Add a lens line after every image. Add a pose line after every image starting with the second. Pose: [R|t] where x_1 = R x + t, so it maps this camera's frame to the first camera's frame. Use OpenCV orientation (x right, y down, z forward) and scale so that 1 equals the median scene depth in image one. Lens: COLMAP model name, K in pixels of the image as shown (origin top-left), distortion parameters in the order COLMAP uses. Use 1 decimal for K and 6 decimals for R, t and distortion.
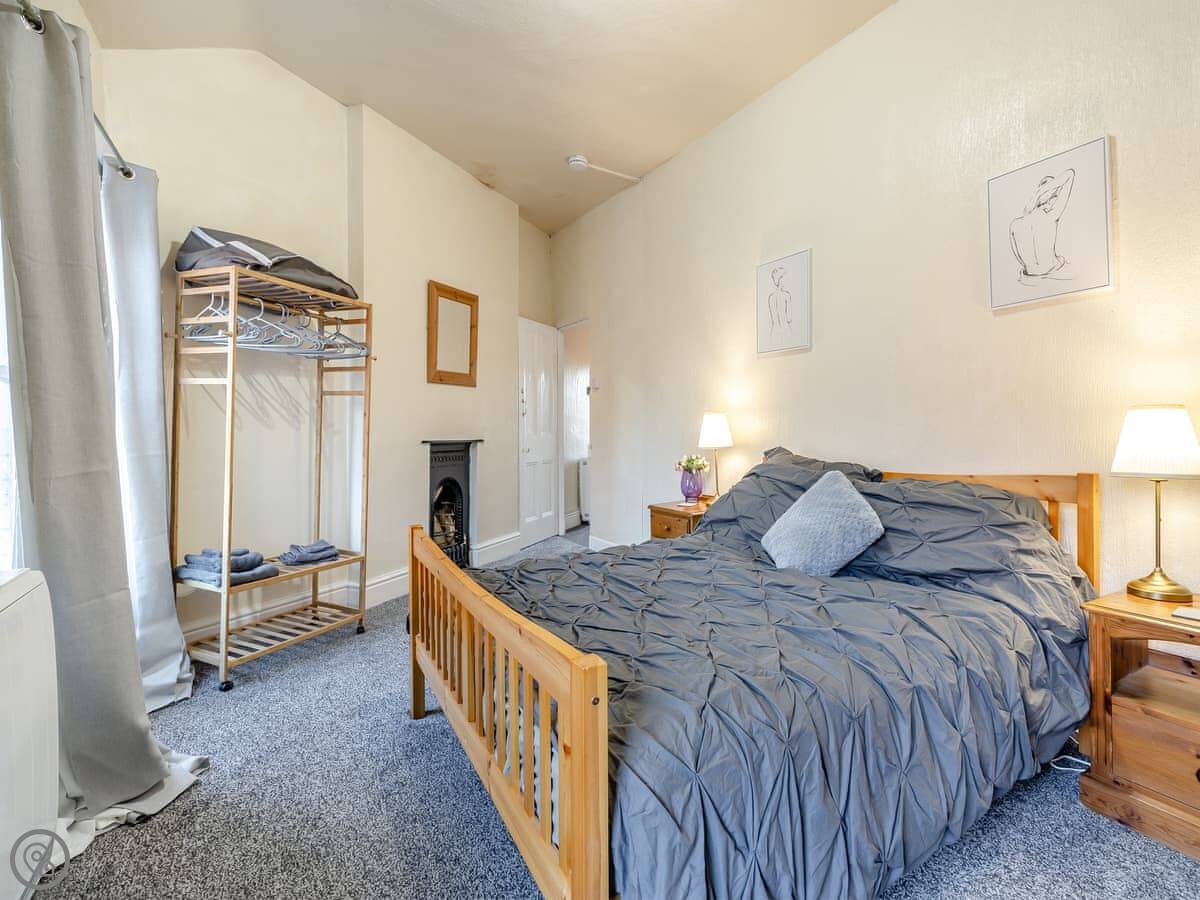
lens RADIAL K [[573.1, 0, 599.2], [0, 573.1, 427.4], [0, 0, 1]] dist [0.001776, 0.000565]
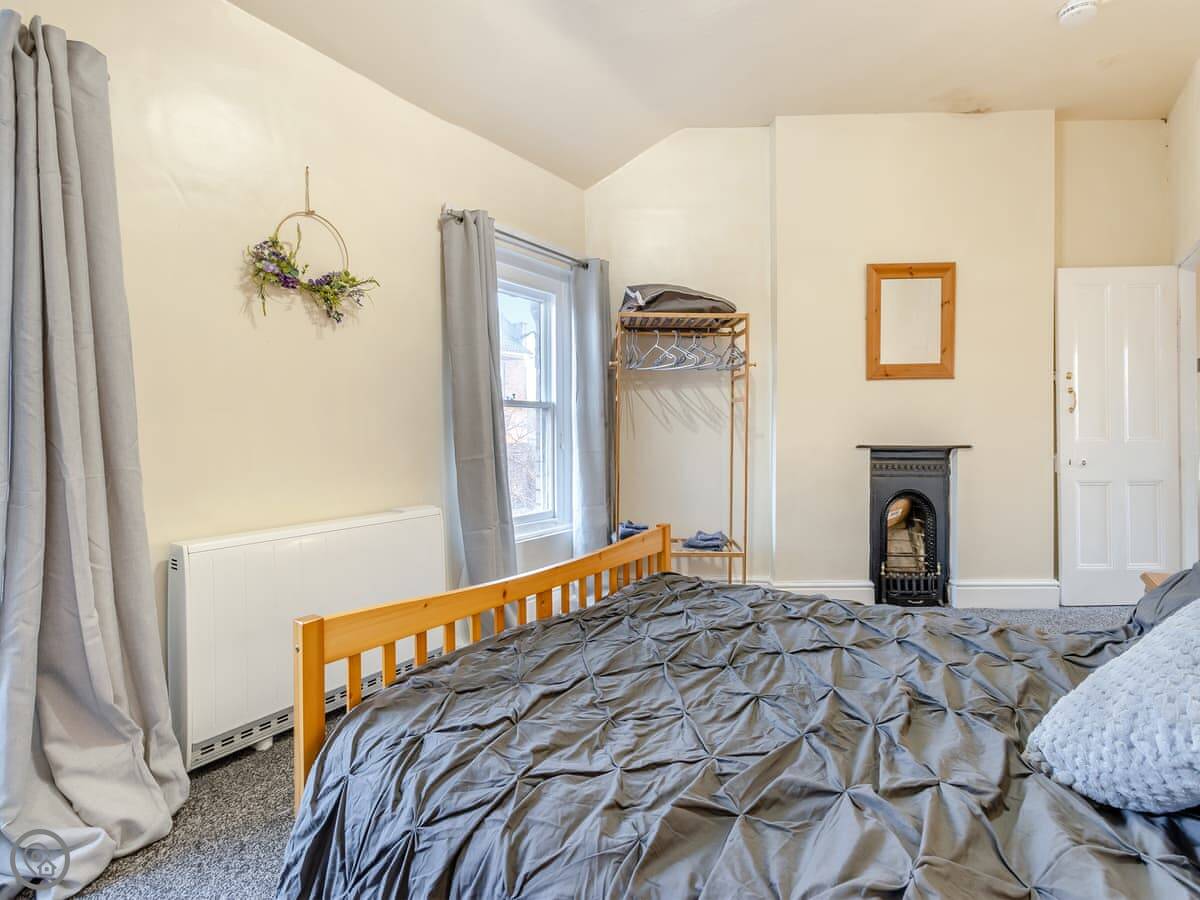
lens RADIAL K [[573.1, 0, 599.2], [0, 573.1, 427.4], [0, 0, 1]] dist [0.001776, 0.000565]
pose [[0.371550, -0.011773, -0.928338, 0.371629], [0.008363, 0.999921, -0.009334, 0.000311], [0.928375, -0.004296, 0.371620, 0.283451]]
